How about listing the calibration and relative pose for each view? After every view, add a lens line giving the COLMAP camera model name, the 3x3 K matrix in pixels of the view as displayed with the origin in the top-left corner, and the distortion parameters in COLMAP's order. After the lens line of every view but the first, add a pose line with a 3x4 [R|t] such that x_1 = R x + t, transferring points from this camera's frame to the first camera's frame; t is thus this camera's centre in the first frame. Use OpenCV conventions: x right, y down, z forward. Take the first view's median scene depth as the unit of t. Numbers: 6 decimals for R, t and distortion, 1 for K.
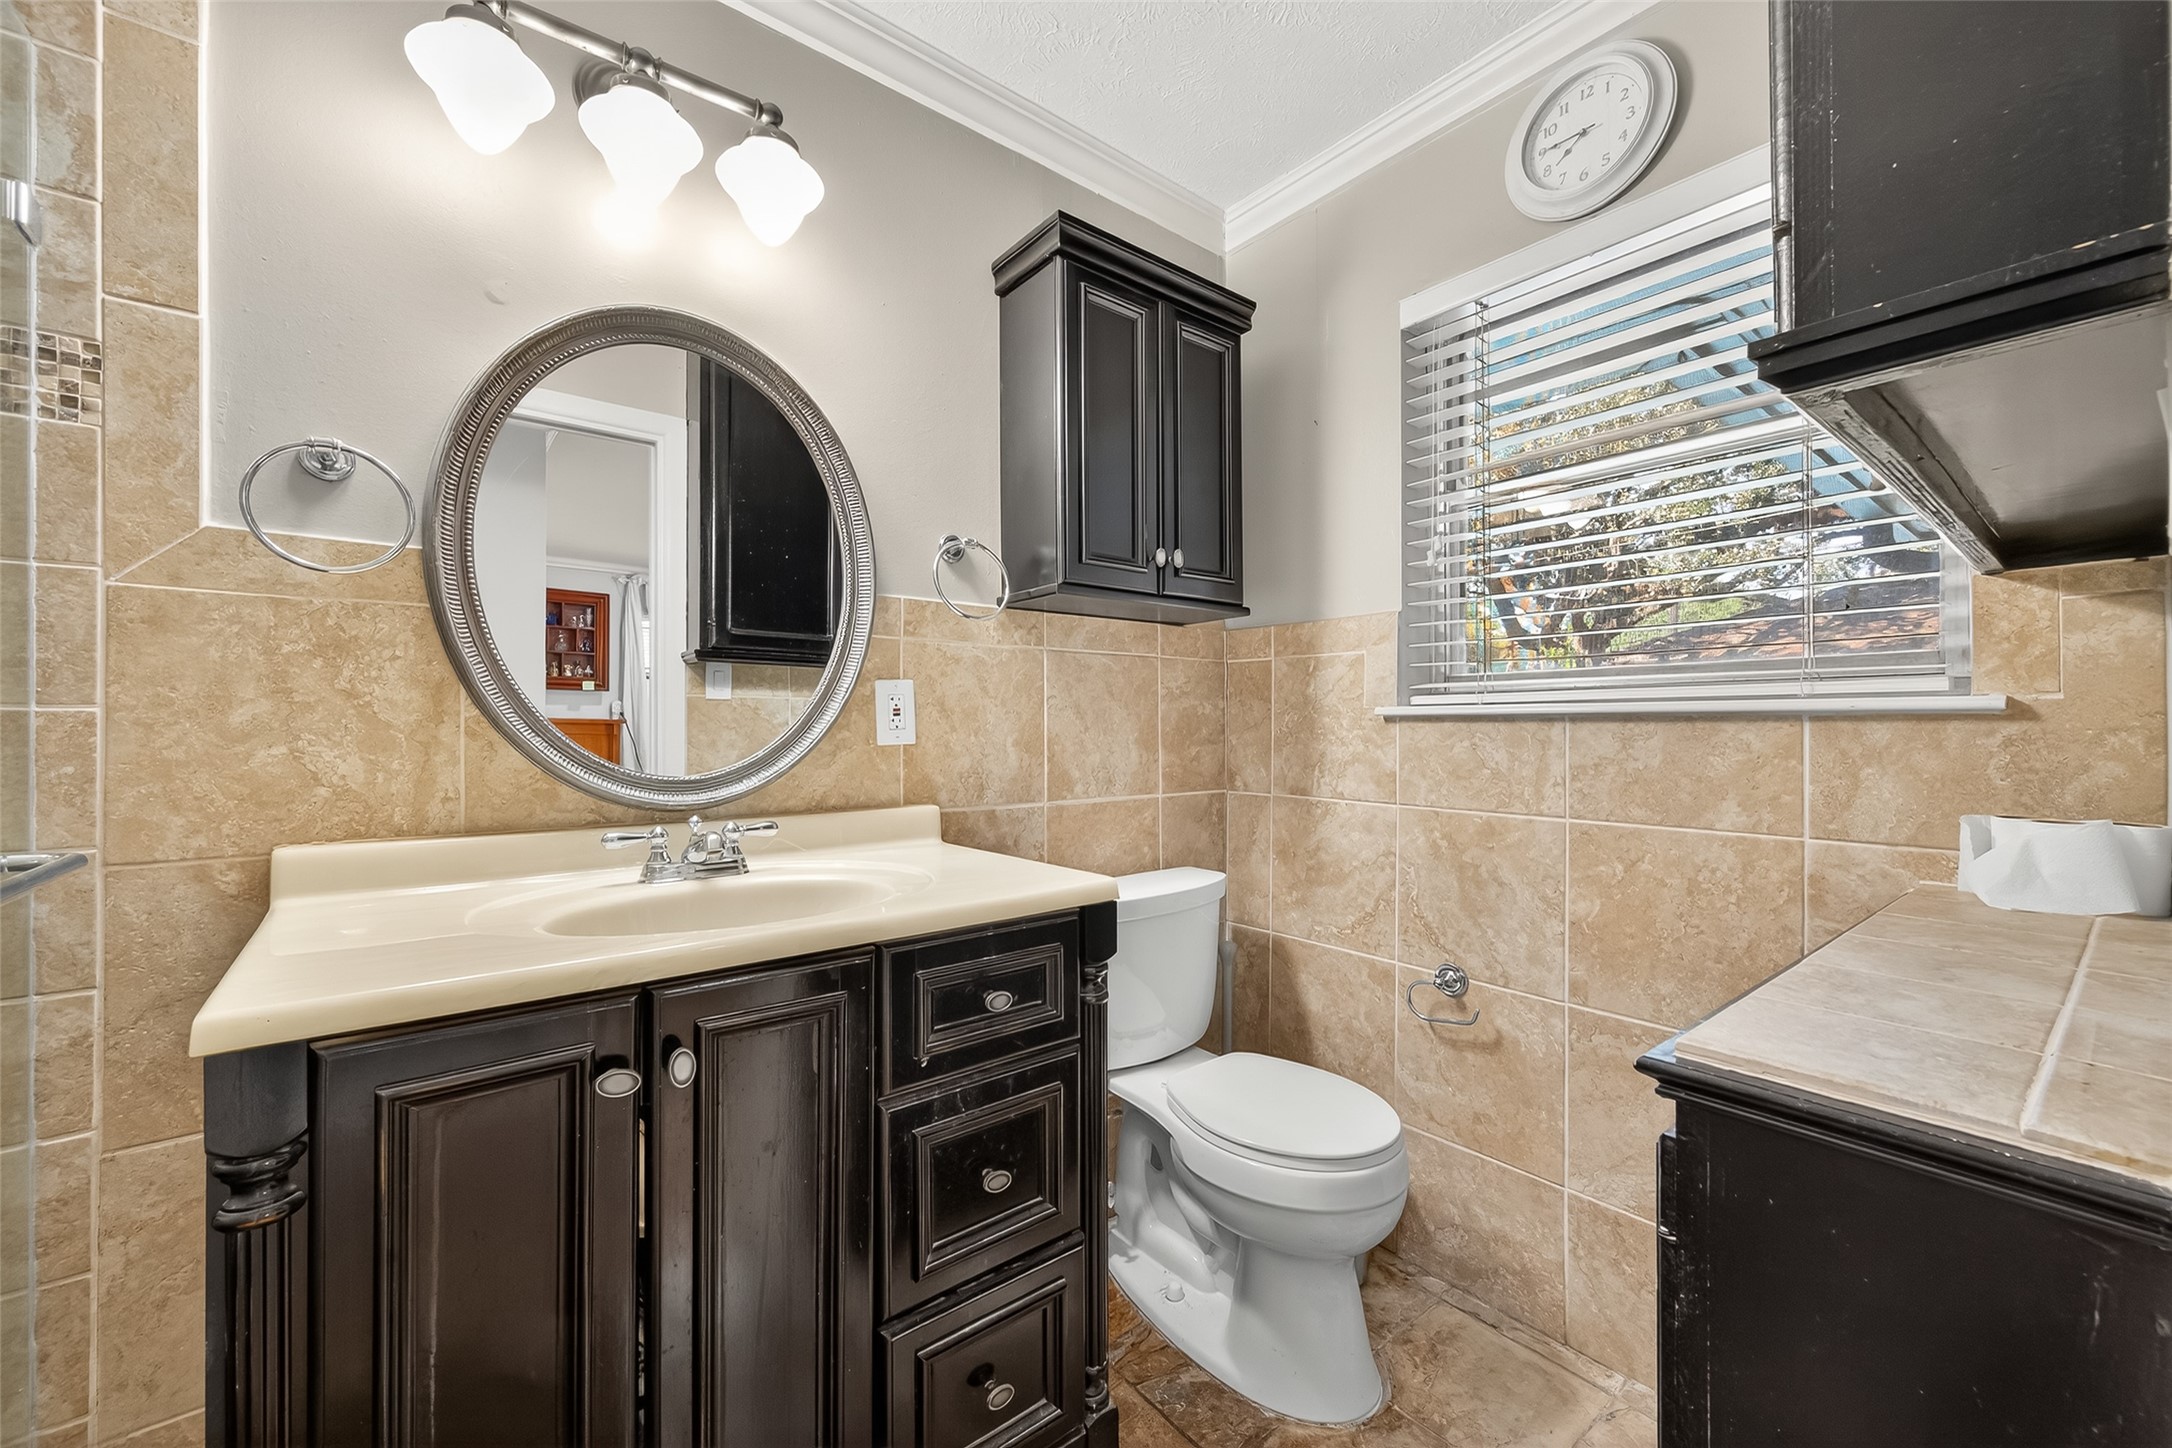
lens RADIAL K [[857.0, 0, 1075.3], [0, 857.0, 720.4], [0, 0, 1]] dist [0.005826, -0.002552]
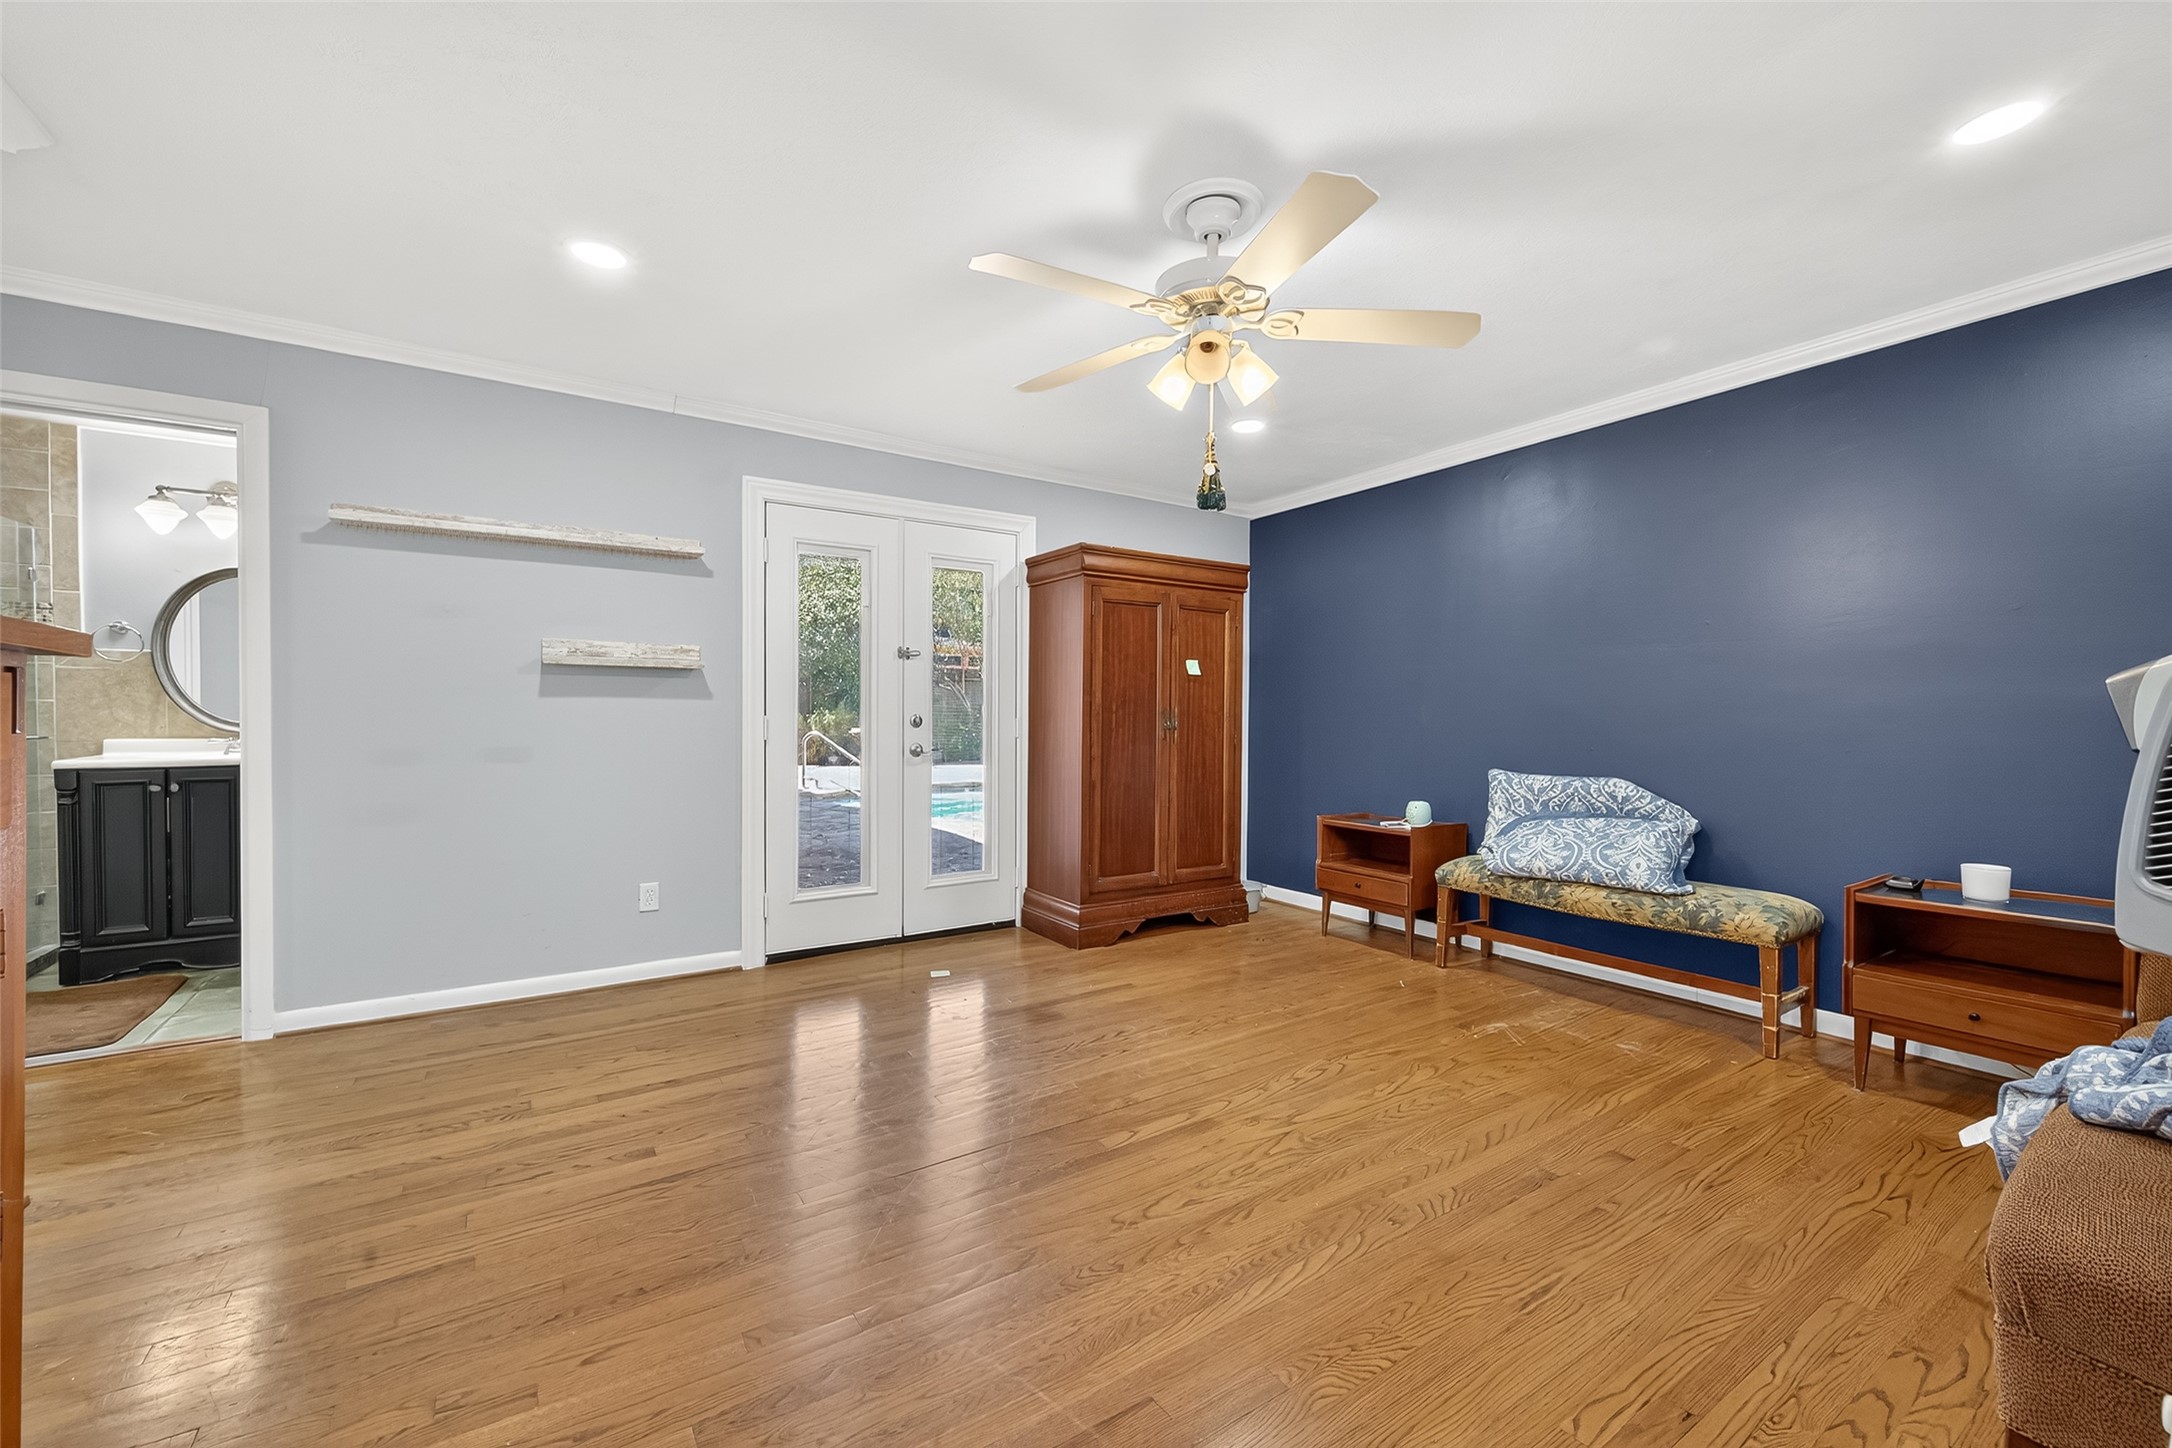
lens RADIAL K [[857.0, 0, 1087.8], [0, 857.0, 730.8], [0, 0, 1]] dist [0.005826, -0.002552]
pose [[0.997040, 0.007124, -0.076551, 3.578928], [-0.005421, 0.999734, 0.022430, 0.012220], [0.076691, -0.021949, 0.996813, -2.353691]]
